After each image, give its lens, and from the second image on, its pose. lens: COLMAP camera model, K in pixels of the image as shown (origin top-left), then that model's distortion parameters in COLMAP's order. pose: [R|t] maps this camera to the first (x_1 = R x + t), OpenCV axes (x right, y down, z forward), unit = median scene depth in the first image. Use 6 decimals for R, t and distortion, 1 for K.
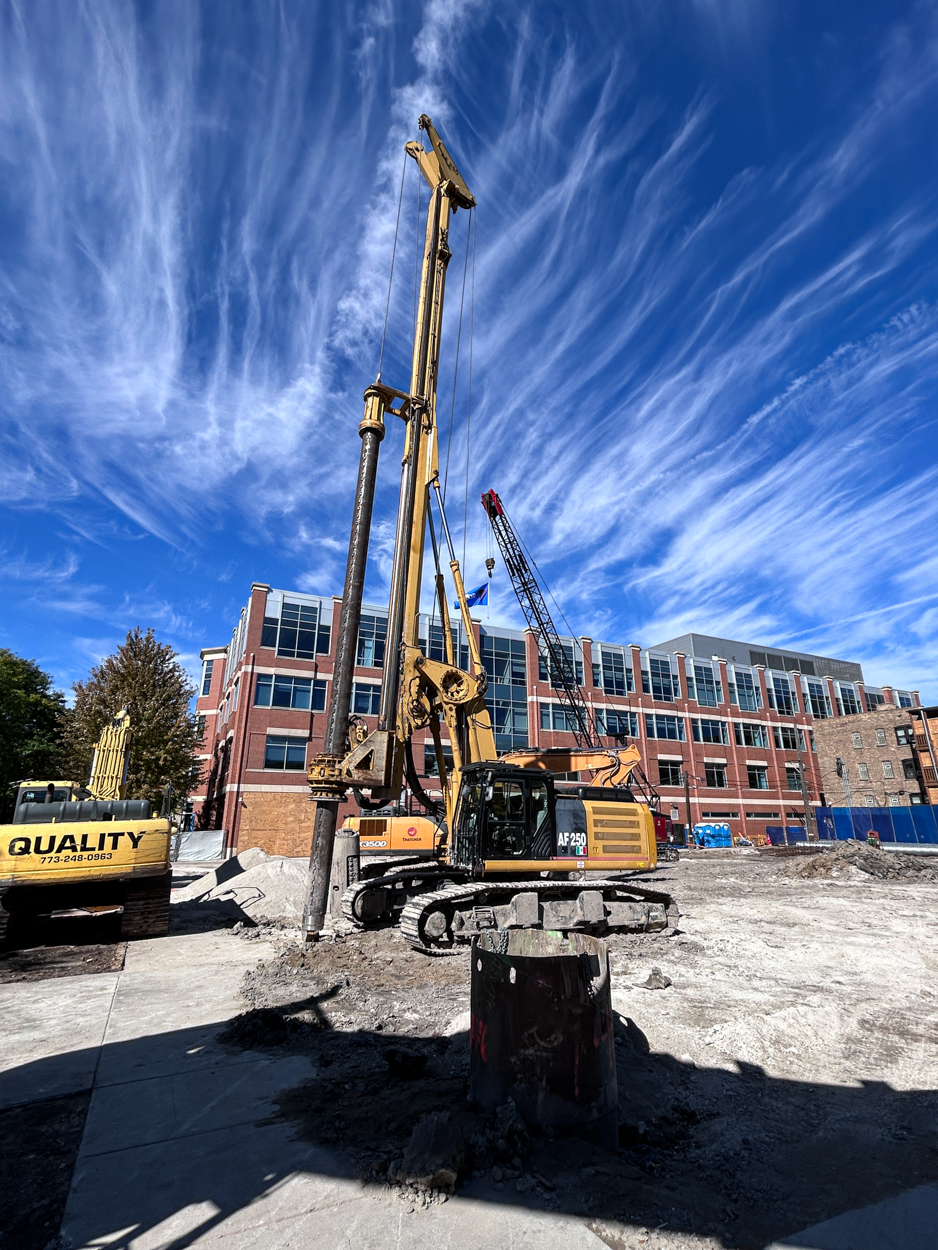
lens RADIAL K [[603.8, 0, 466.4], [0, 603.8, 632.5], [0, 0, 1]] dist [0.013899, 0.000522]
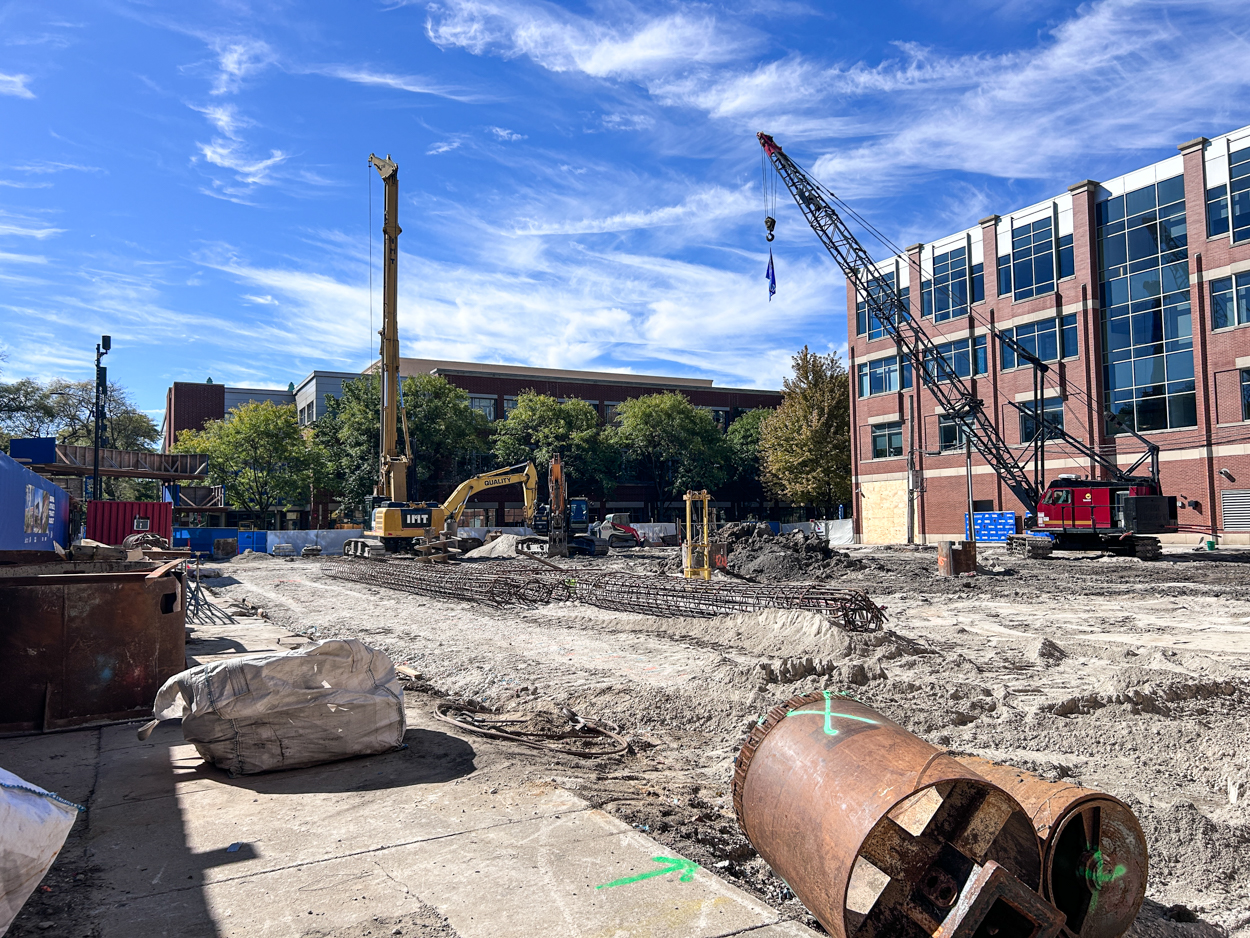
lens RADIAL K [[955.2, 0, 627.2], [0, 955.2, 470.2], [0, 0, 1]] dist [0.052246, -0.013149]
pose [[0.028075, -0.062507, -0.997650, 1.075694], [0.320621, 0.945874, -0.050240, 0.173741], [0.946791, -0.318457, 0.046597, 0.489974]]
